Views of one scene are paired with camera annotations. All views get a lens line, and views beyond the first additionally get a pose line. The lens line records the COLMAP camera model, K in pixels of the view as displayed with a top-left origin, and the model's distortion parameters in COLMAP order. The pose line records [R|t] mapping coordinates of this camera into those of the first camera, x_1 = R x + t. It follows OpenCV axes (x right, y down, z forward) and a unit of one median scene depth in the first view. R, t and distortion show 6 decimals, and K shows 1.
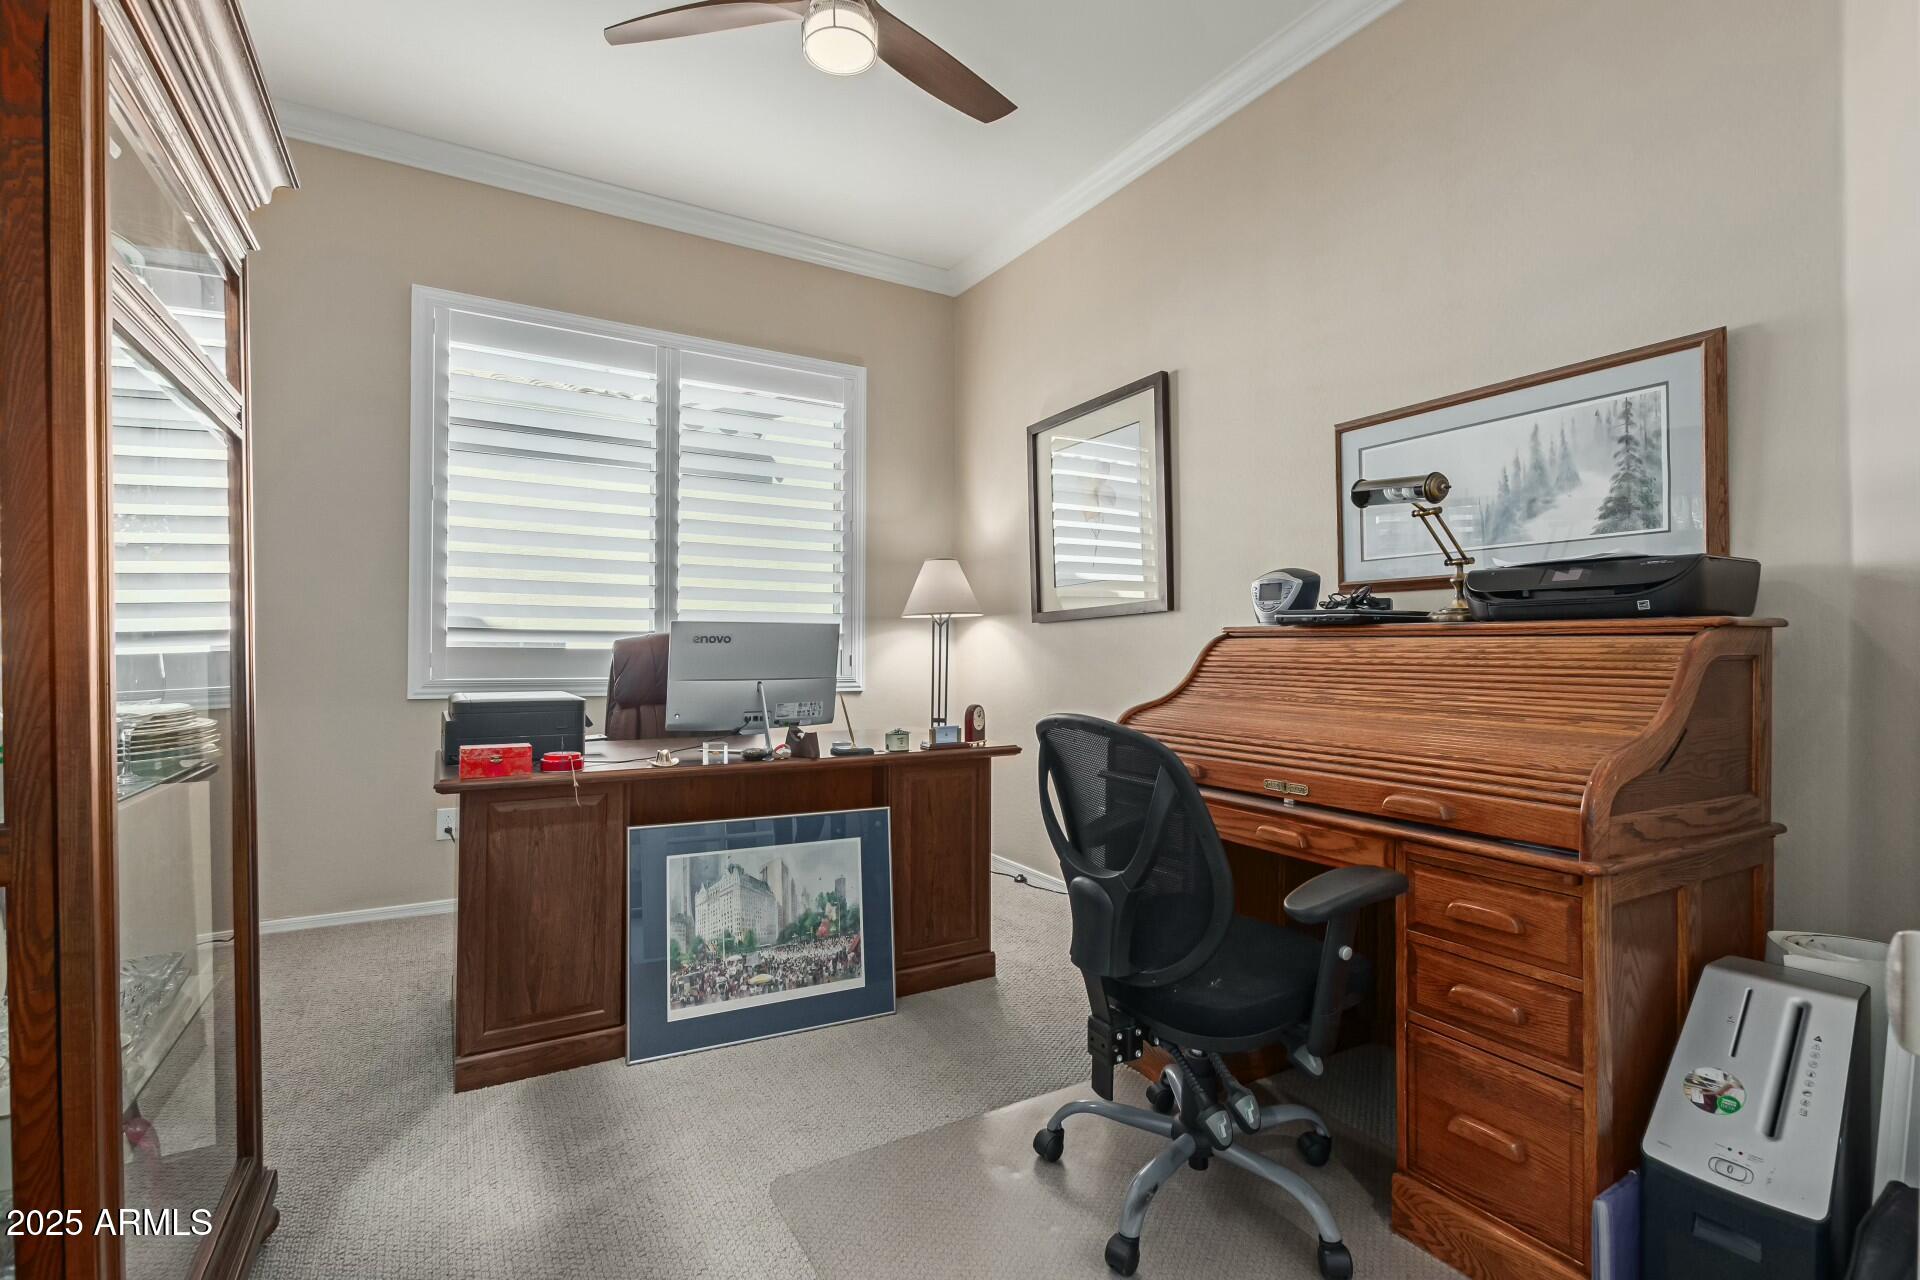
lens RADIAL K [[882.5, 0, 960.0], [0, 882.5, 640.0], [0, 0, 1]] dist [0.000448, -0.000071]
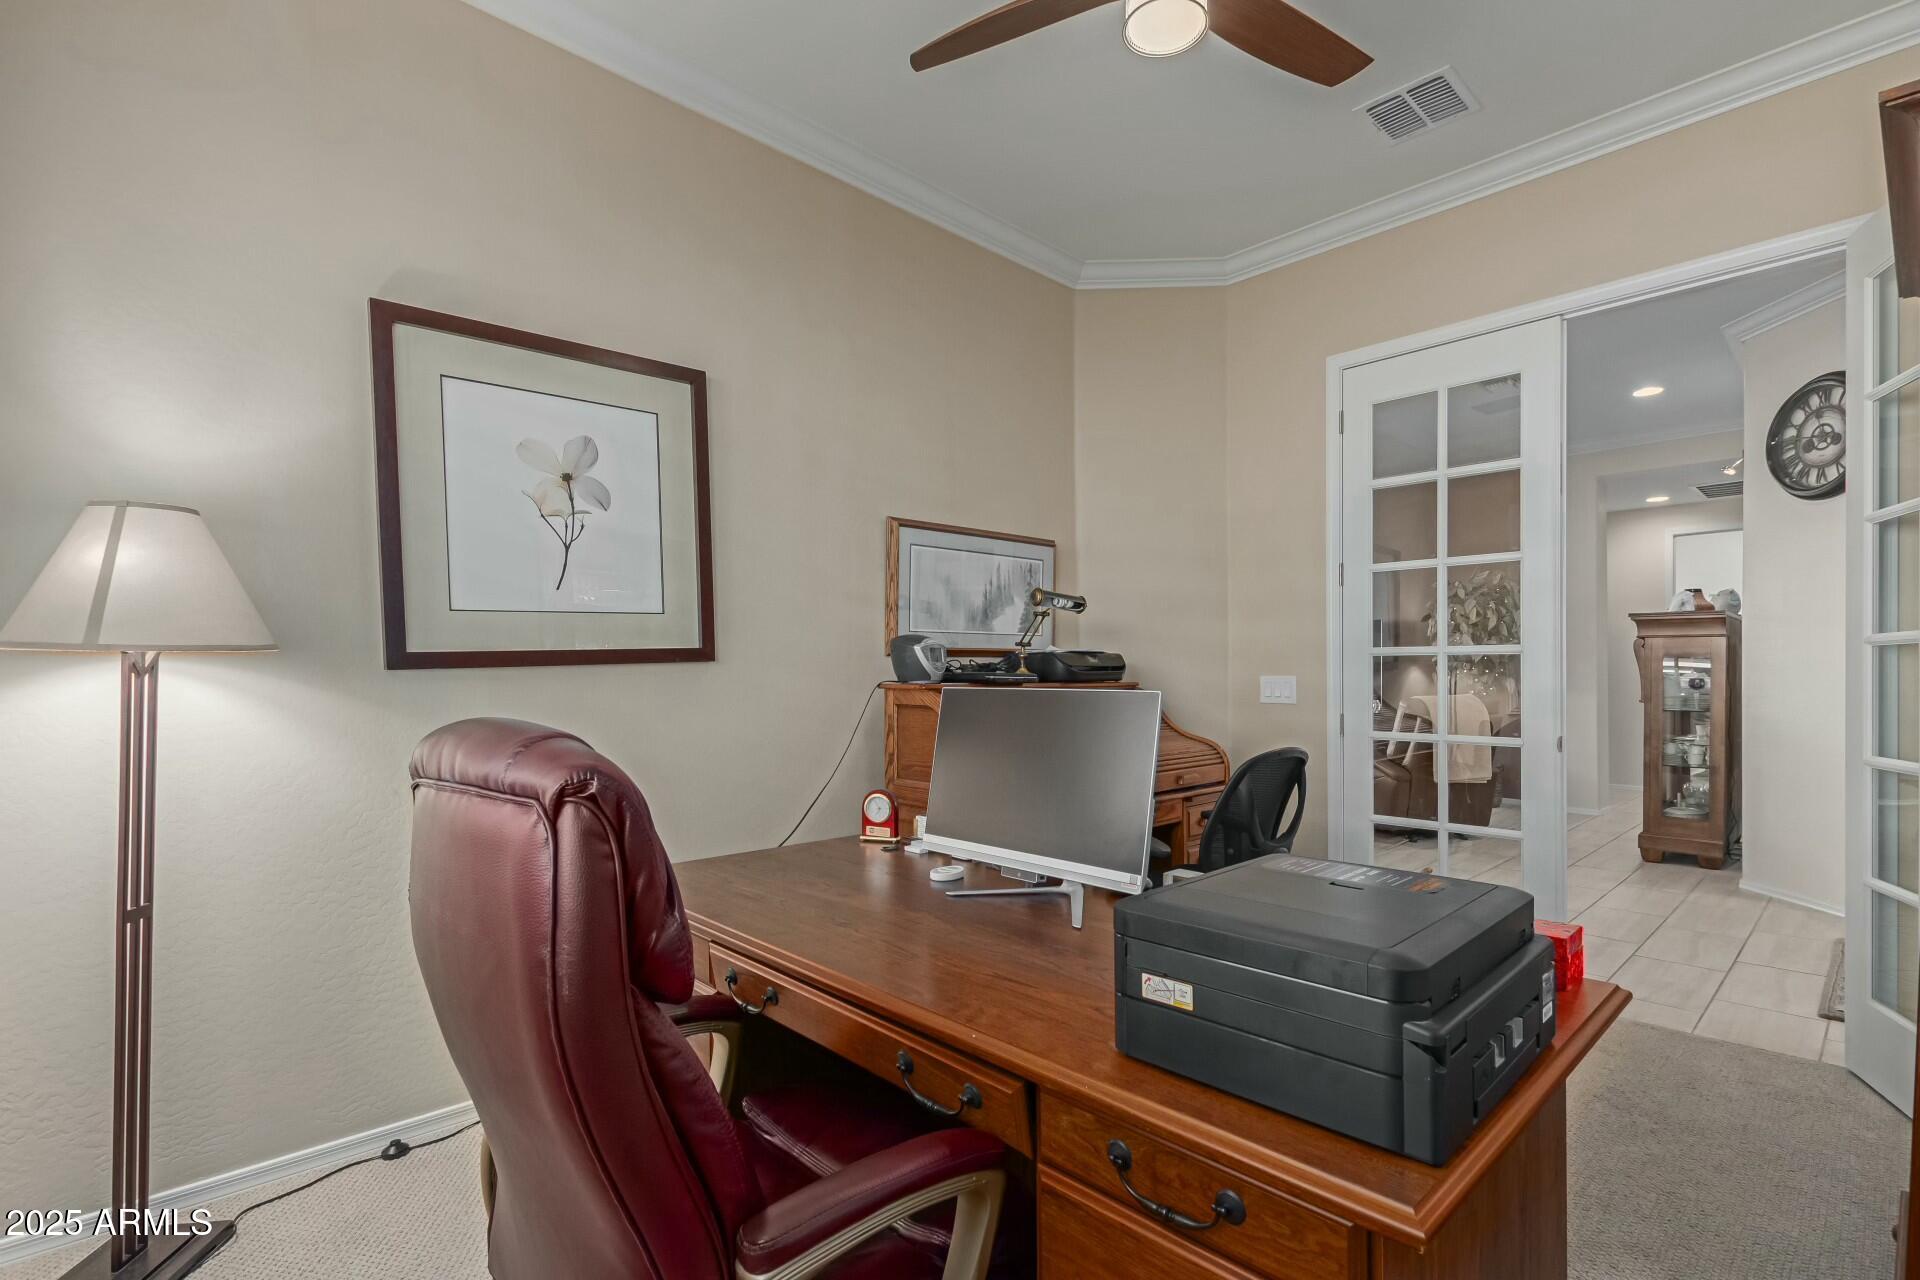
lens RADIAL K [[900.2, 0, 961.1], [0, 900.2, 704.9], [0, 0, 1]] dist [-0.001623, -0.000158]
pose [[-0.233406, -0.023791, 0.972088, -0.806743], [0.007305, 0.999630, 0.026219, -0.016388], [-0.972352, 0.013220, -0.233146, 1.190230]]
